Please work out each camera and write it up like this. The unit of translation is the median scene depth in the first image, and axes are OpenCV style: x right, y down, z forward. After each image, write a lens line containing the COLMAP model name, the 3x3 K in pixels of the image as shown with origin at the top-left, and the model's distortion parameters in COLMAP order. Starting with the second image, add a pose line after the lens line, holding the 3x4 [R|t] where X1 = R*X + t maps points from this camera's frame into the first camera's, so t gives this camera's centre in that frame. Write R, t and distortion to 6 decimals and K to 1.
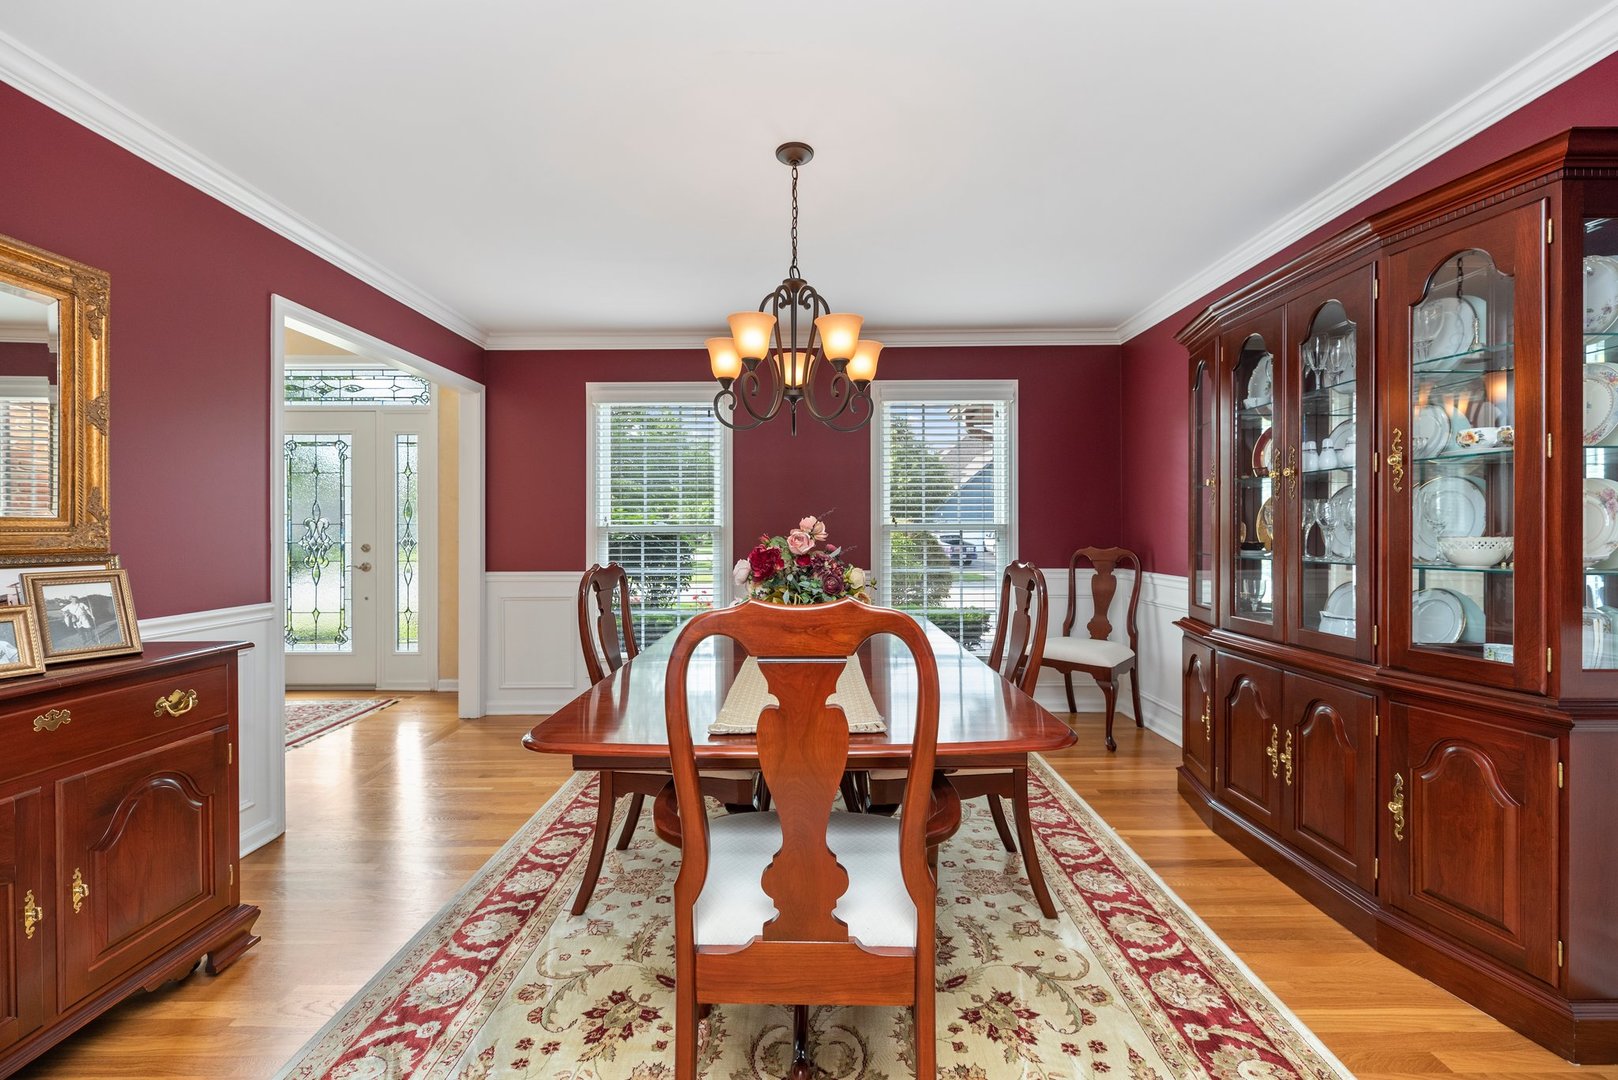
lens RADIAL K [[656.7, 0, 810.2], [0, 656.7, 537.2], [0, 0, 1]] dist [-0.003456, 0.001209]
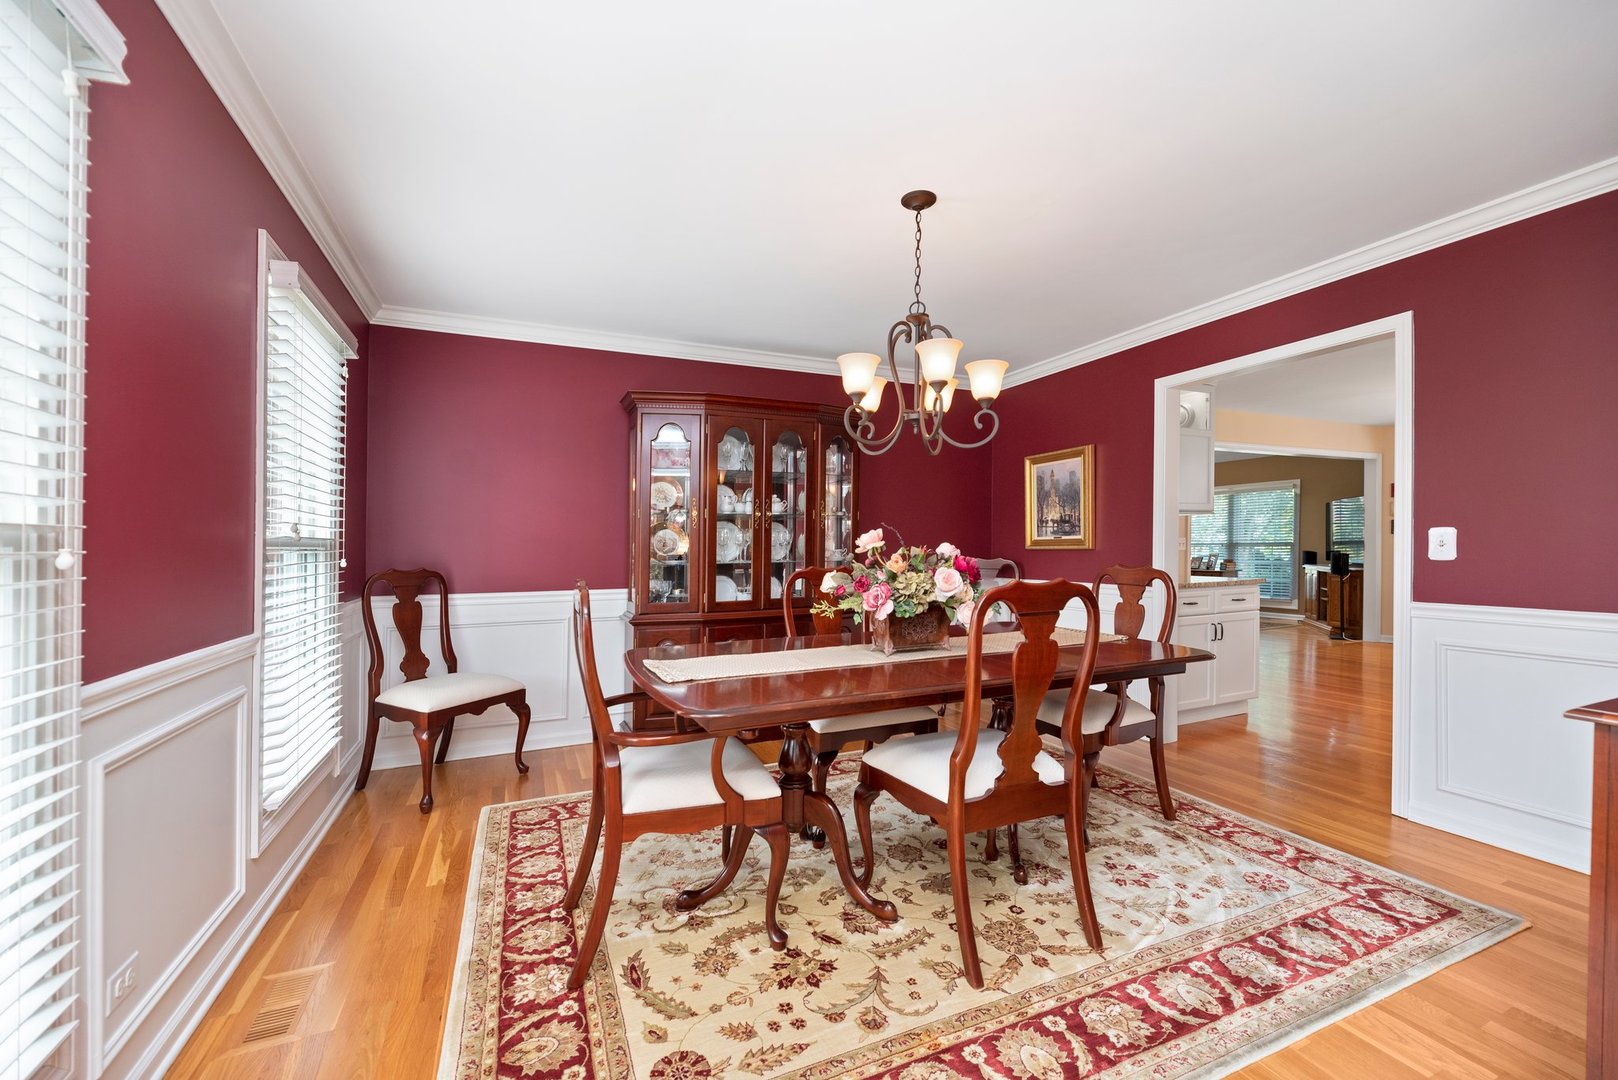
lens RADIAL K [[656.7, 0, 810.2], [0, 656.7, 542.5], [0, 0, 1]] dist [-0.003456, 0.001209]
pose [[0.424223, 0.002827, -0.905553, 1.108681], [-0.000136, 0.999995, 0.003059, -0.018132], [0.905558, -0.001174, 0.424221, 0.433551]]
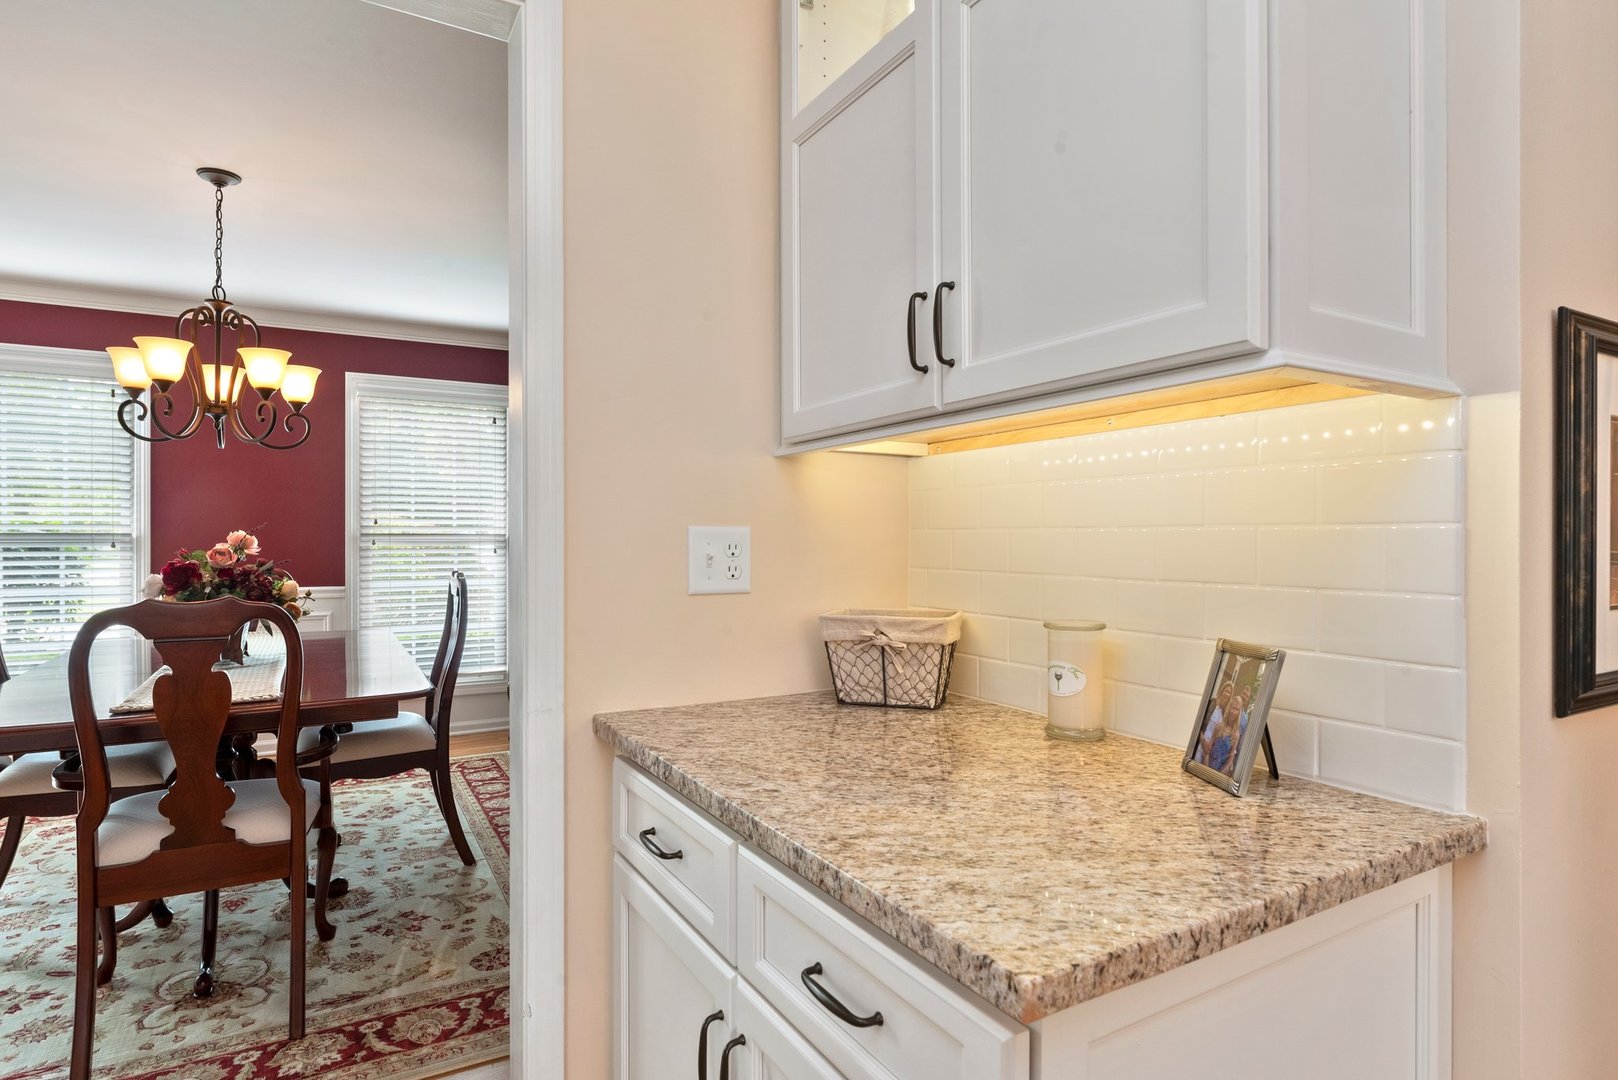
lens RADIAL K [[872.6, 0, 822.6], [0, 872.6, 538.0], [0, 0, 1]] dist [-0.001363, -0.000074]
pose [[0.862397, 0.001365, 0.506231, 0.116374], [0.000549, 0.999993, -0.003632, -0.017517], [-0.506233, 0.003411, 0.862390, -0.747744]]
